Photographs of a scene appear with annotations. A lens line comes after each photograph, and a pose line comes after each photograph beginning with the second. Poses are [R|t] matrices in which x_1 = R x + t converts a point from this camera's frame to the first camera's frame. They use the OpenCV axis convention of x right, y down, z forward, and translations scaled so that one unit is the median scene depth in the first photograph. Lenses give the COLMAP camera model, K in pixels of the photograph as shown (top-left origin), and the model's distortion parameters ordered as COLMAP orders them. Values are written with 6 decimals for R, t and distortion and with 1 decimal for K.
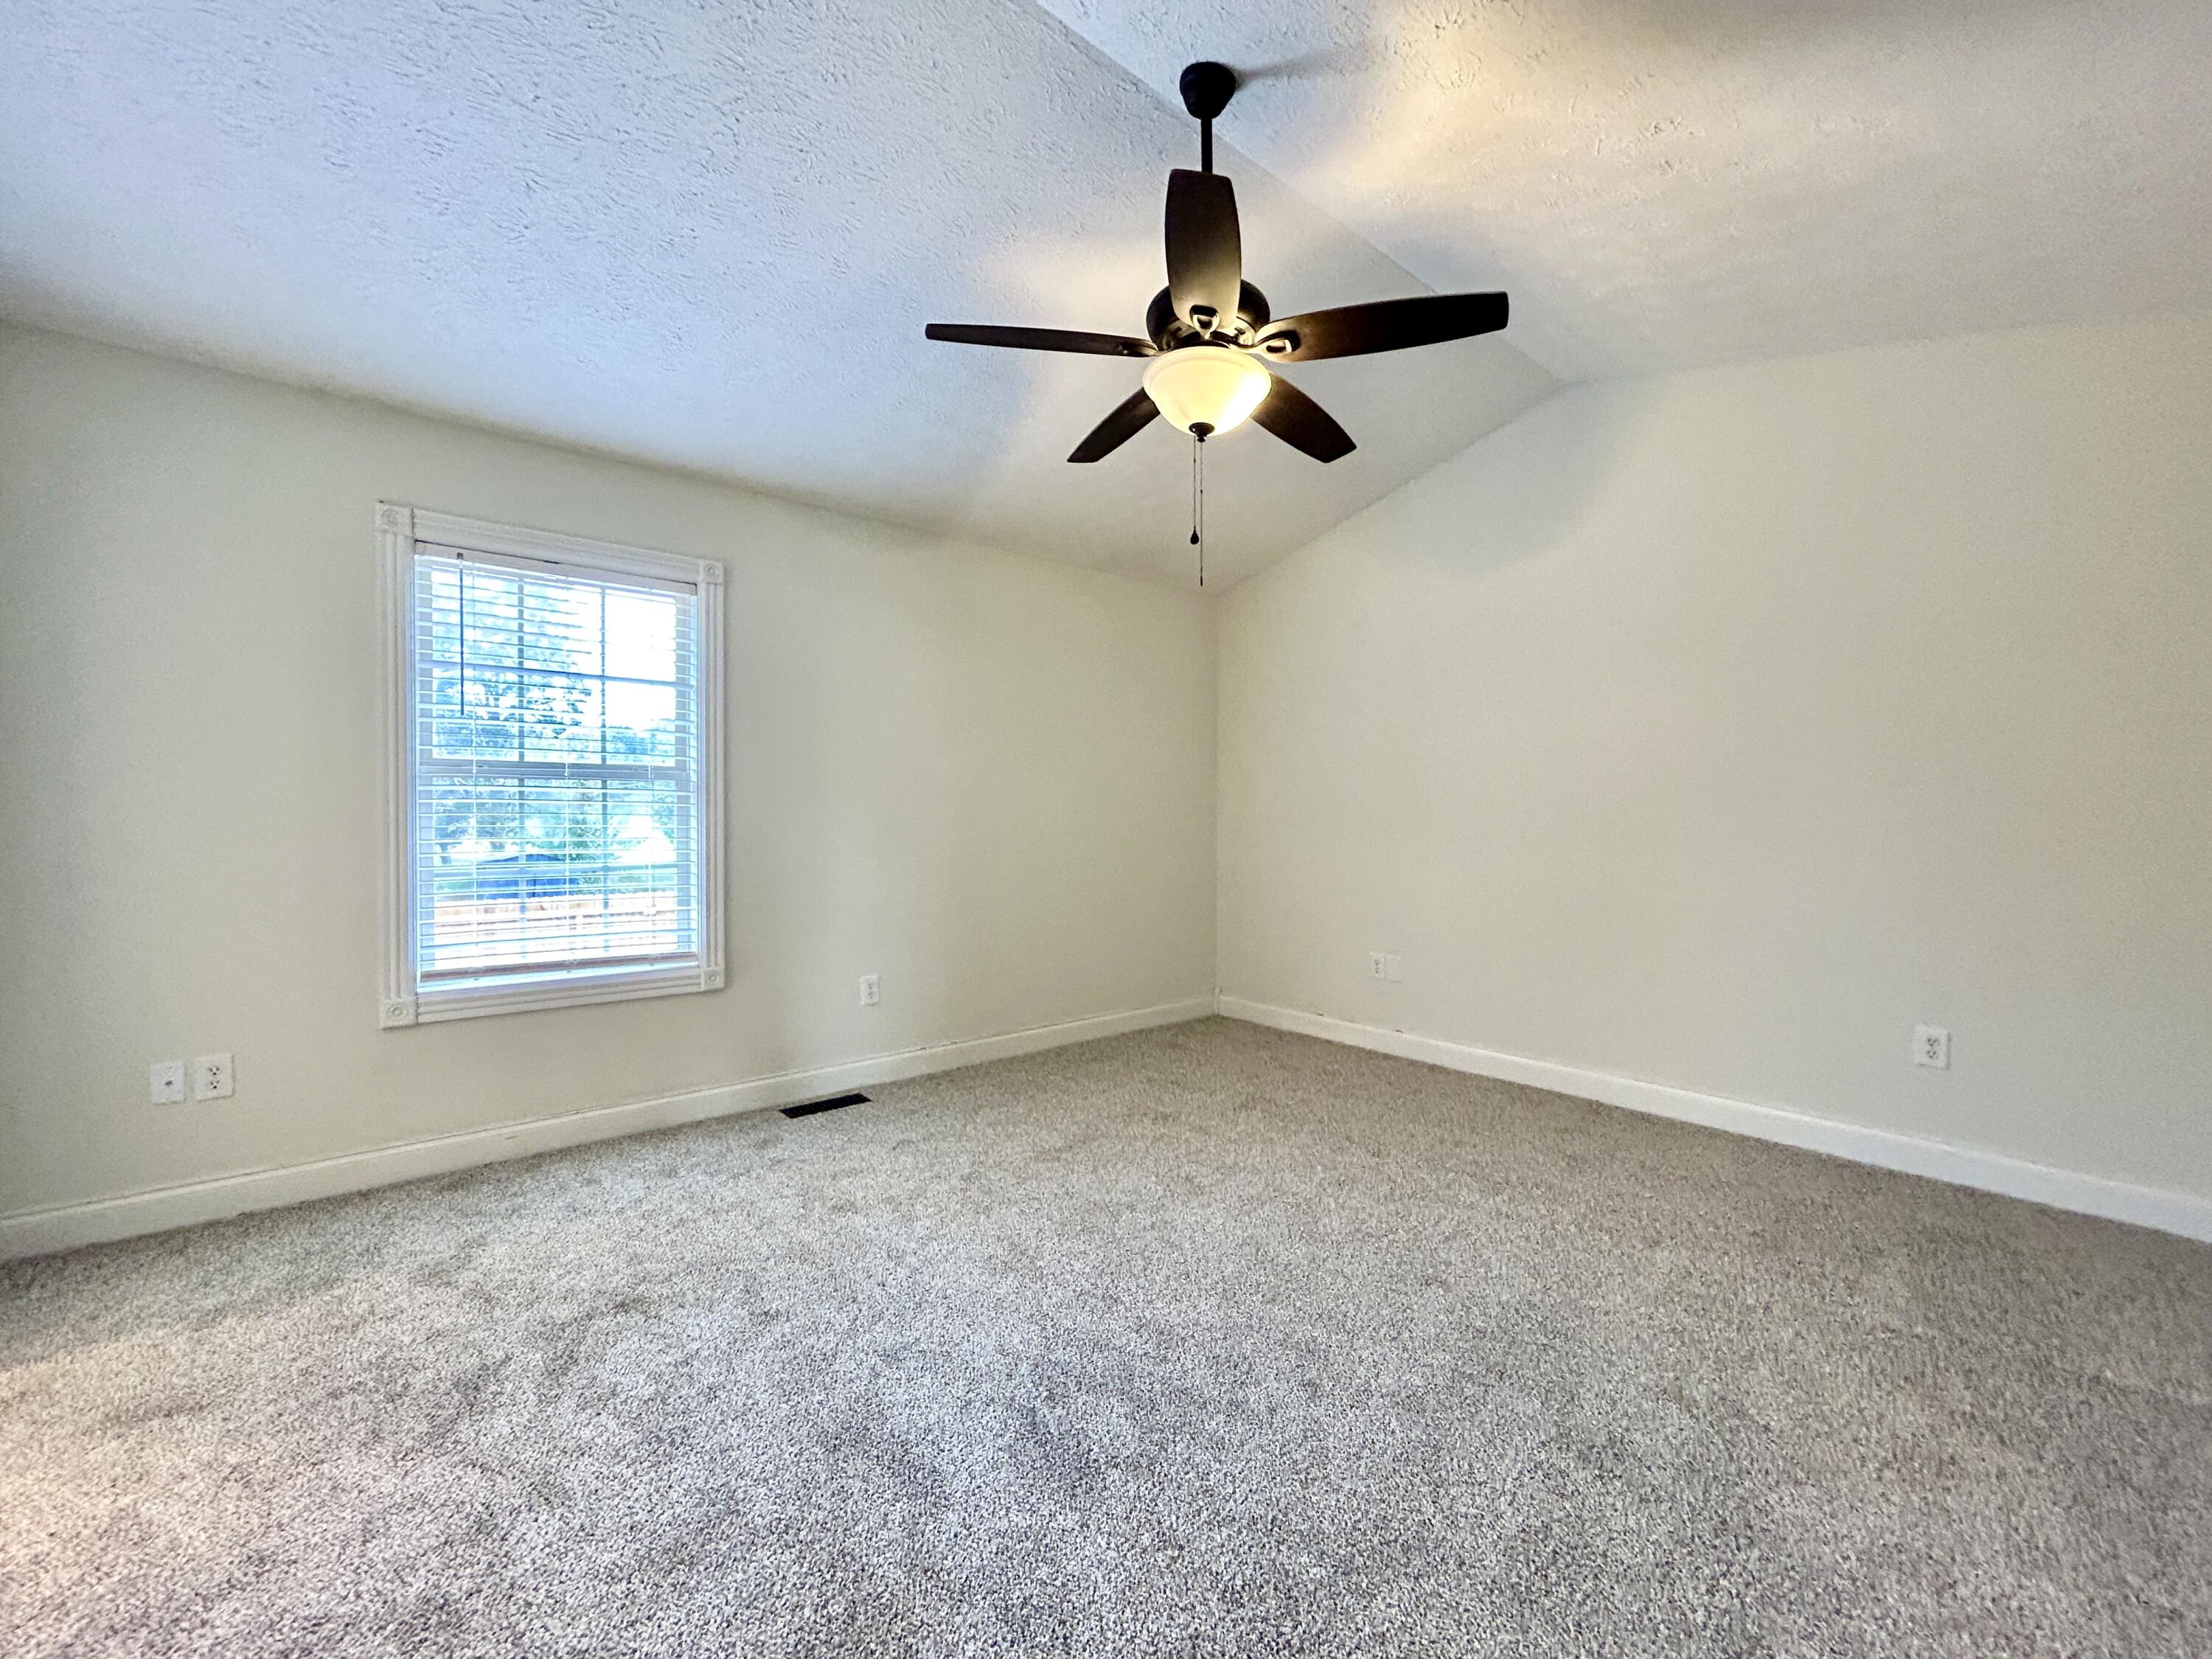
lens RADIAL K [[907.2, 0, 1107.4], [0, 907.2, 807.7], [0, 0, 1]] dist [0.000097, 0.000058]
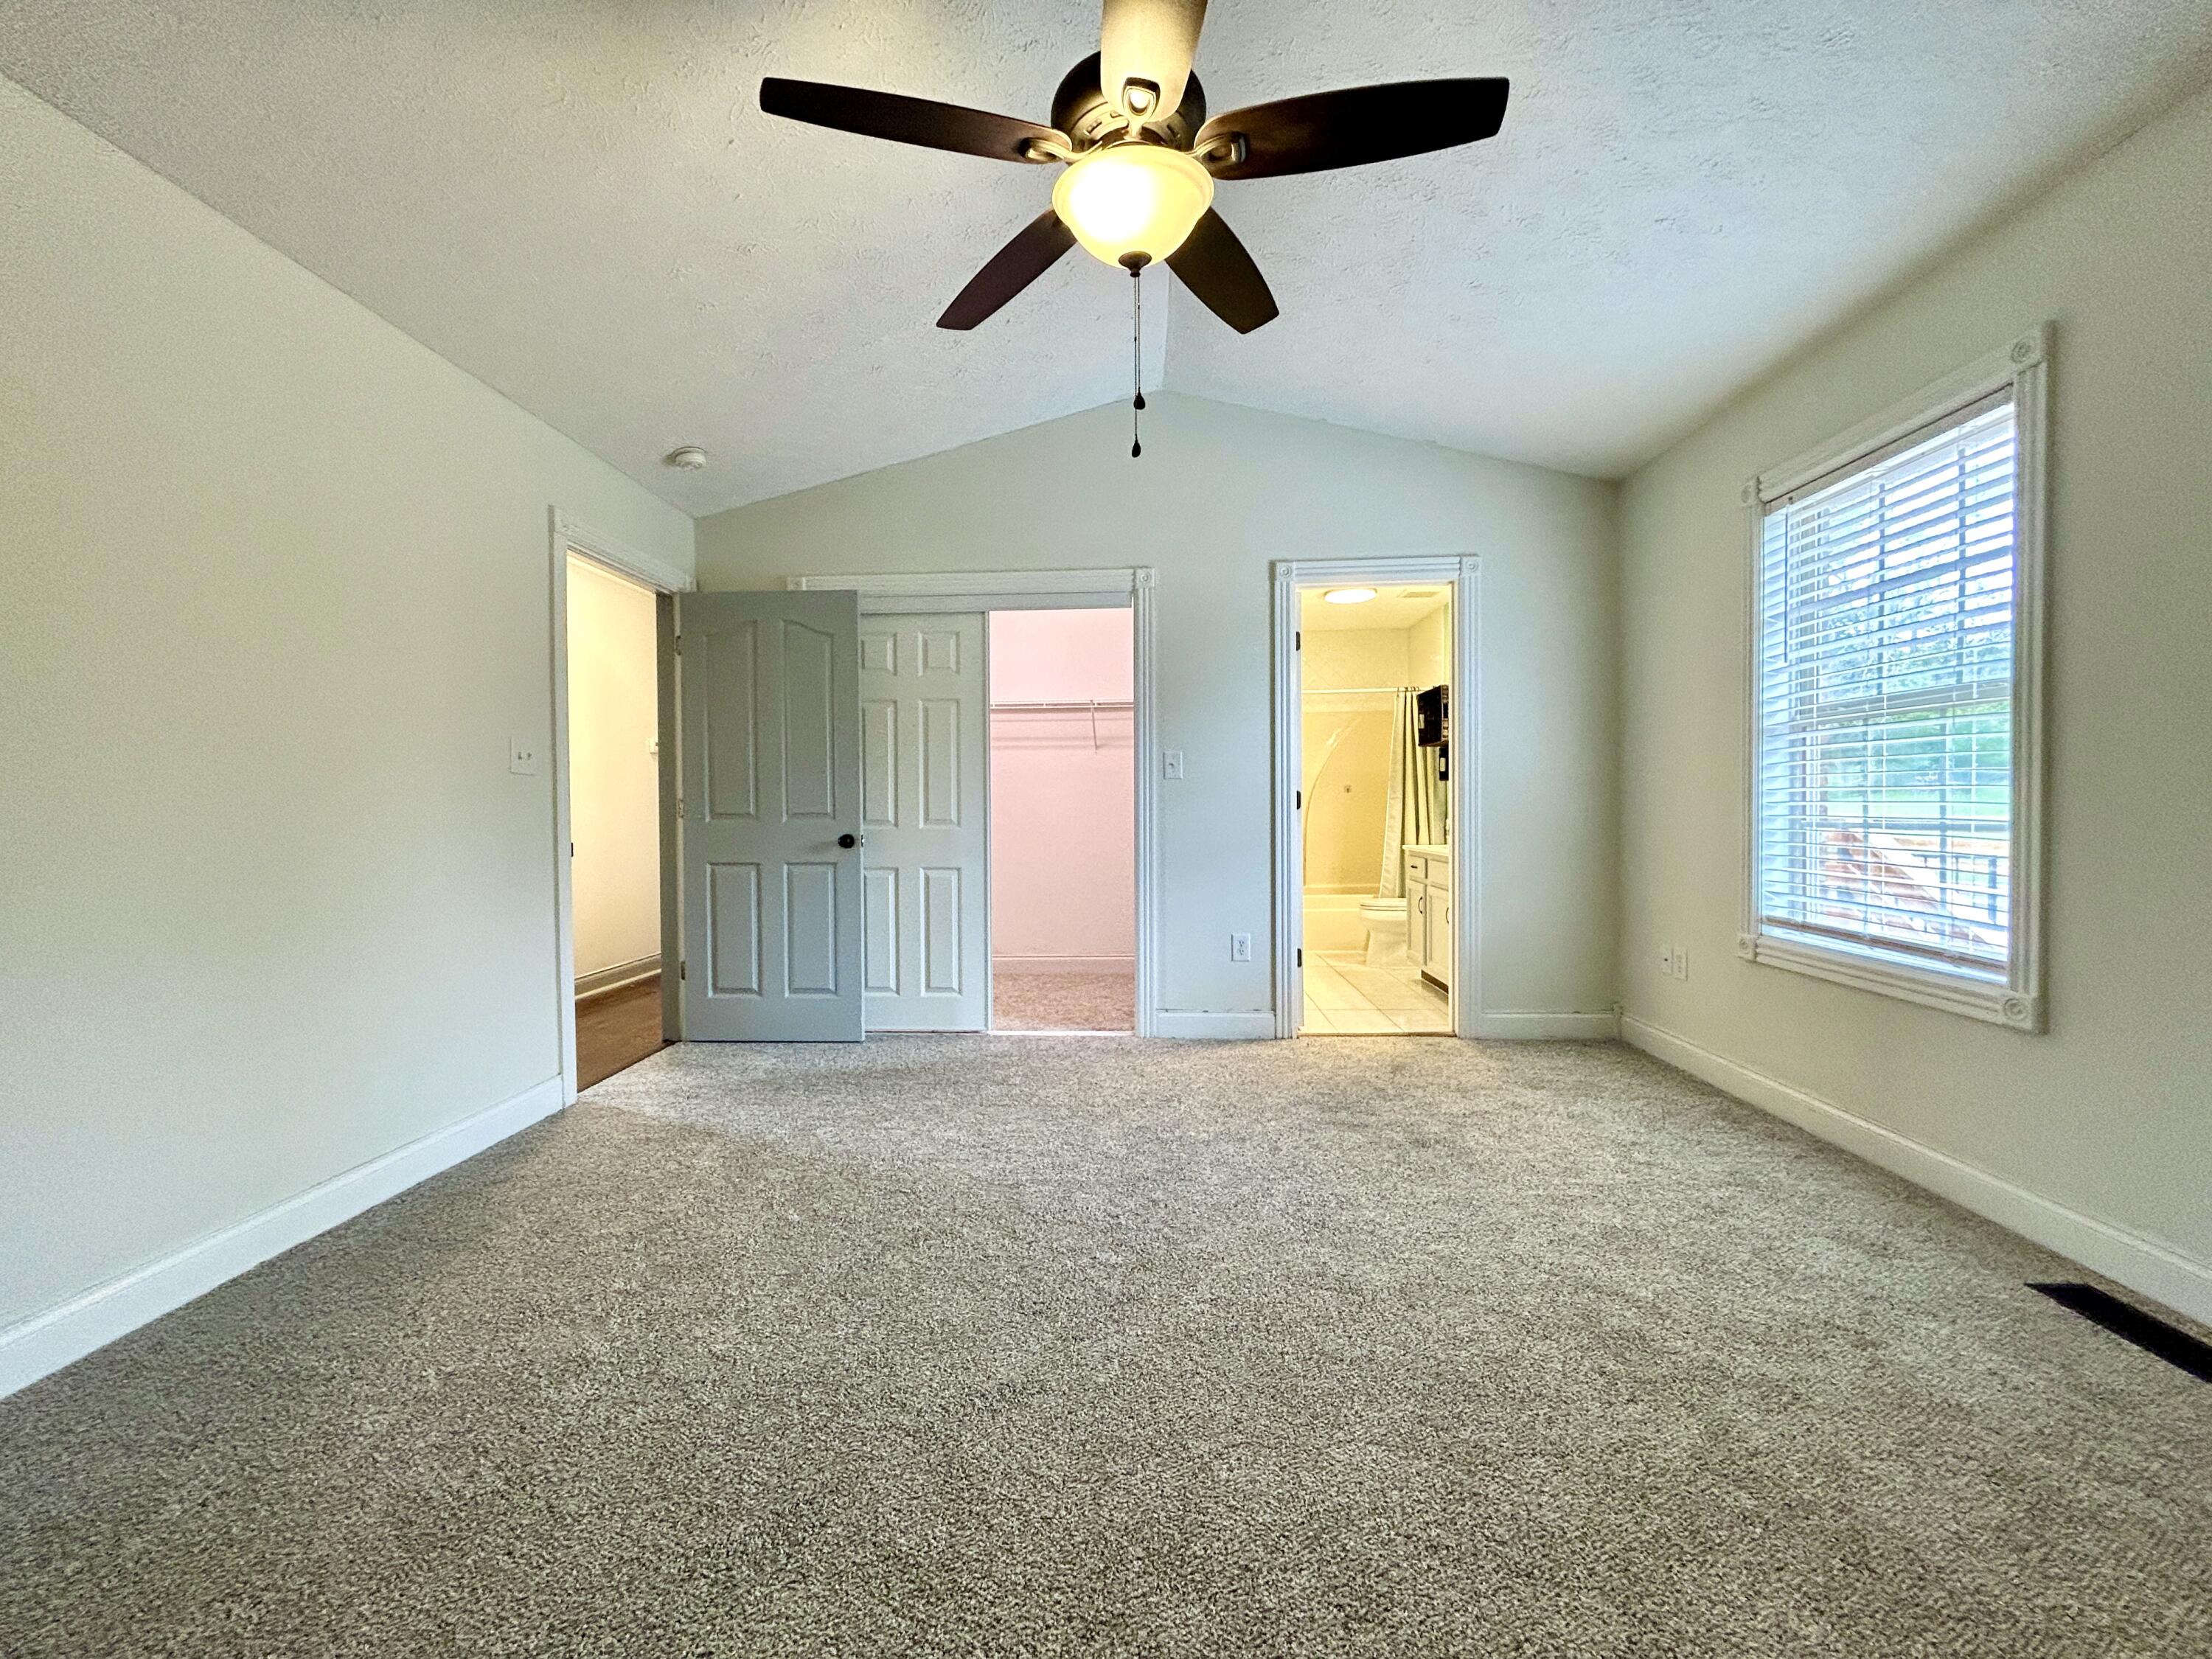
lens RADIAL K [[889.8, 0, 1094.1], [0, 889.8, 832.2], [0, 0, 1]] dist [0.000818, -0.000002]
pose [[-0.686599, 0.020103, -0.726758, 0.515156], [0.010173, 0.999785, 0.018044, 0.057812], [0.726965, 0.004996, -0.686656, 1.125762]]
